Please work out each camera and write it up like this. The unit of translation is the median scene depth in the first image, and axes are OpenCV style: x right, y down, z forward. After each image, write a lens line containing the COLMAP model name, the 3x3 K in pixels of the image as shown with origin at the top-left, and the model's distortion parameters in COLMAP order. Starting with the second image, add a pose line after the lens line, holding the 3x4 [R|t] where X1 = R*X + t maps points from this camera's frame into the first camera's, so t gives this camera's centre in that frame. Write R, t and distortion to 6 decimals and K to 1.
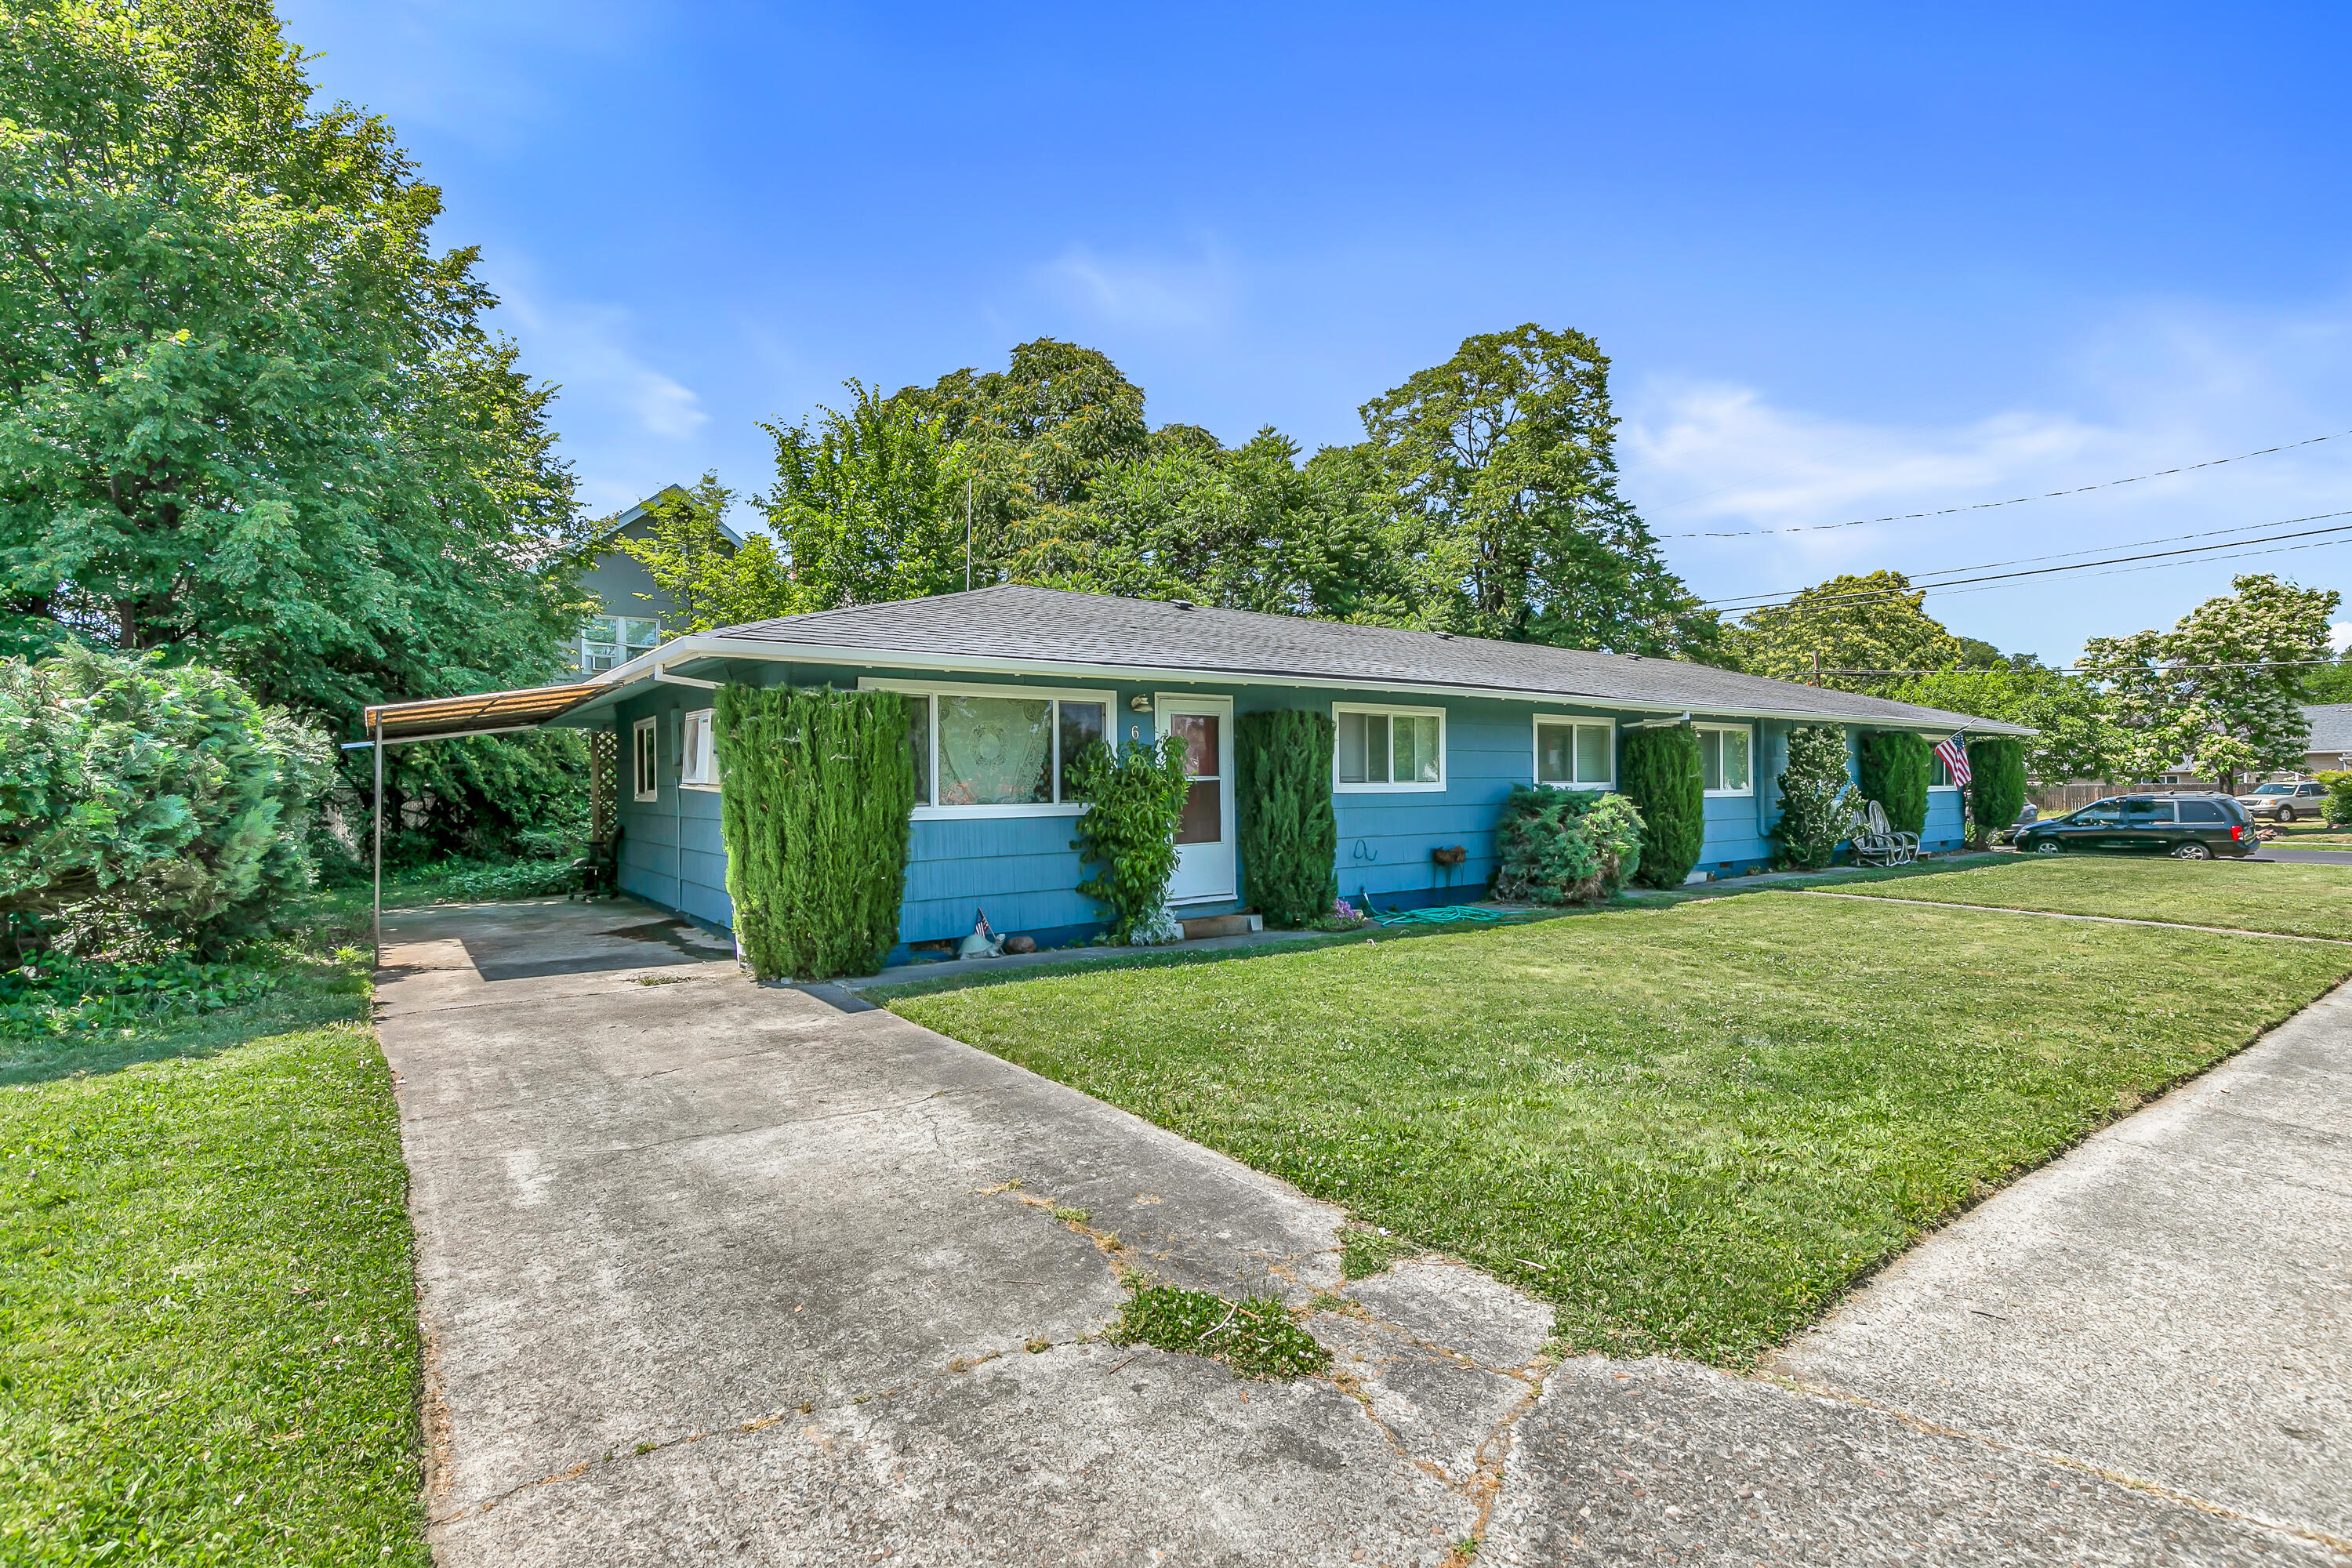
lens RADIAL K [[1091.3, 0, 1198.8], [0, 1091.3, 795.0], [0, 0, 1]] dist [0.000743, -0.000549]
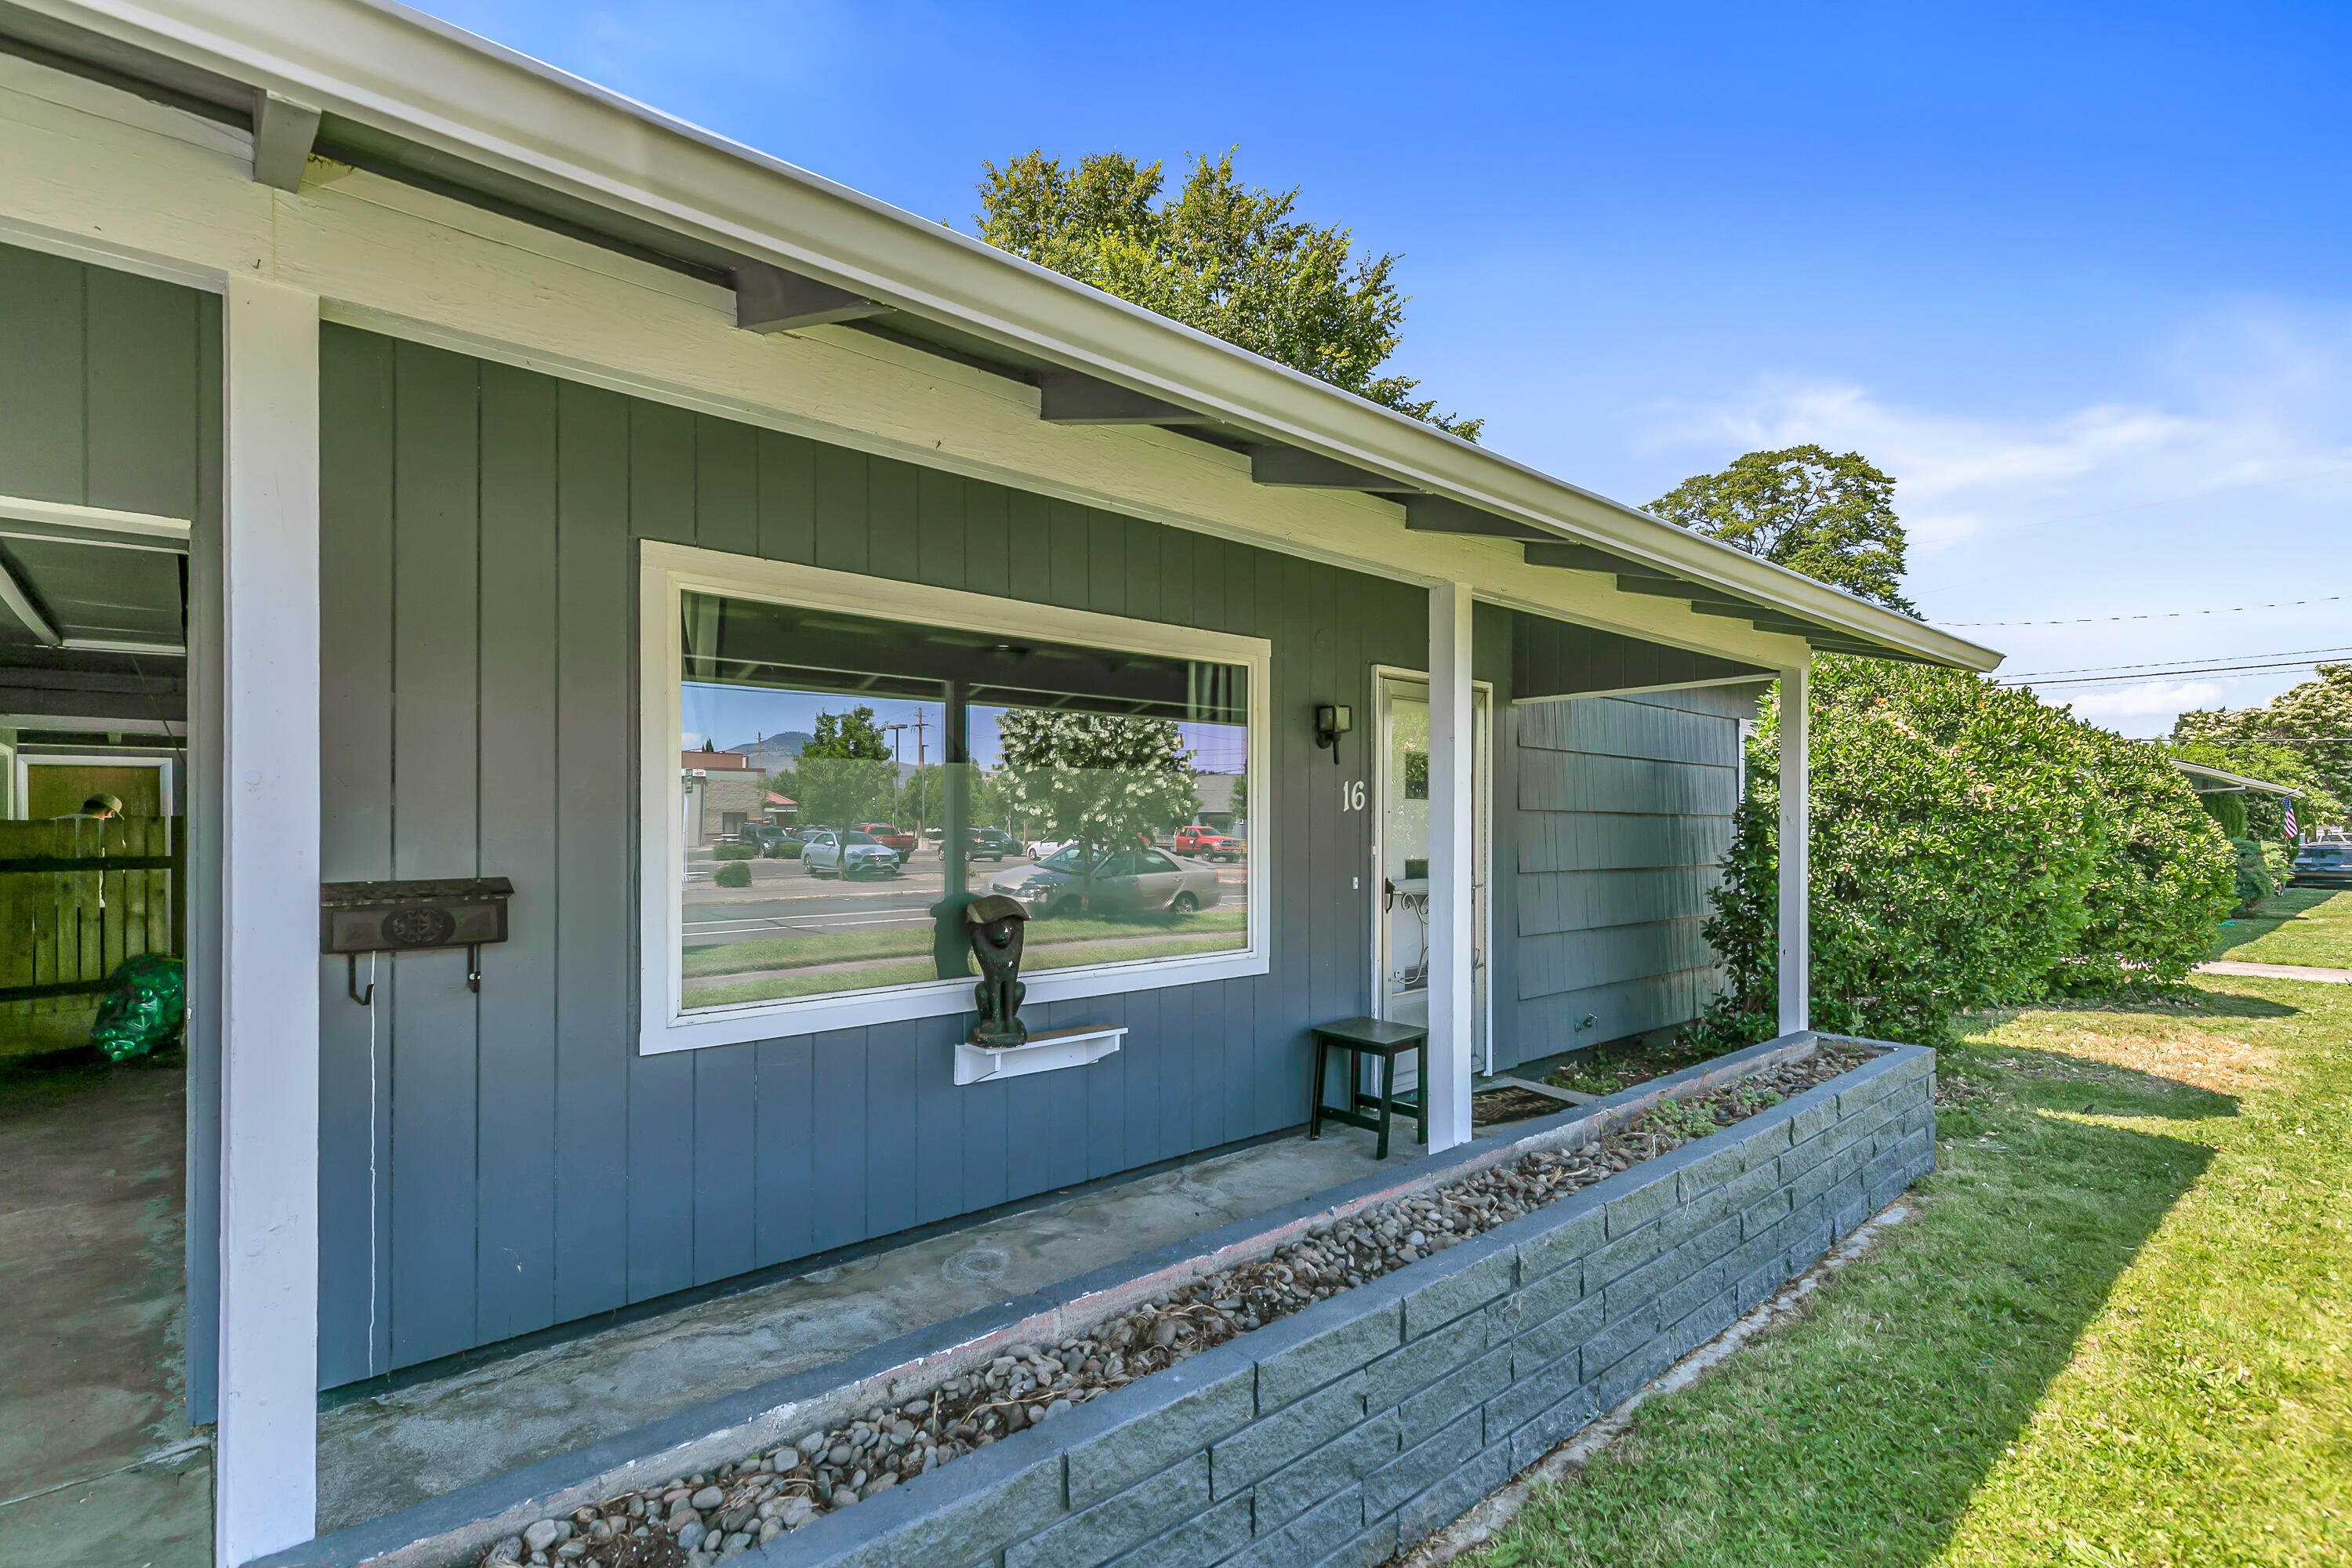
lens RADIAL K [[1092.1, 0, 1182.8], [0, 1092.1, 832.3], [0, 0, 1]] dist [-0.000981, -0.000758]
pose [[0.997438, 0.008327, 0.071049, -1.047794], [-0.008107, 0.999961, -0.003391, 0.002830], [-0.071074, 0.002807, 0.997467, -0.321381]]
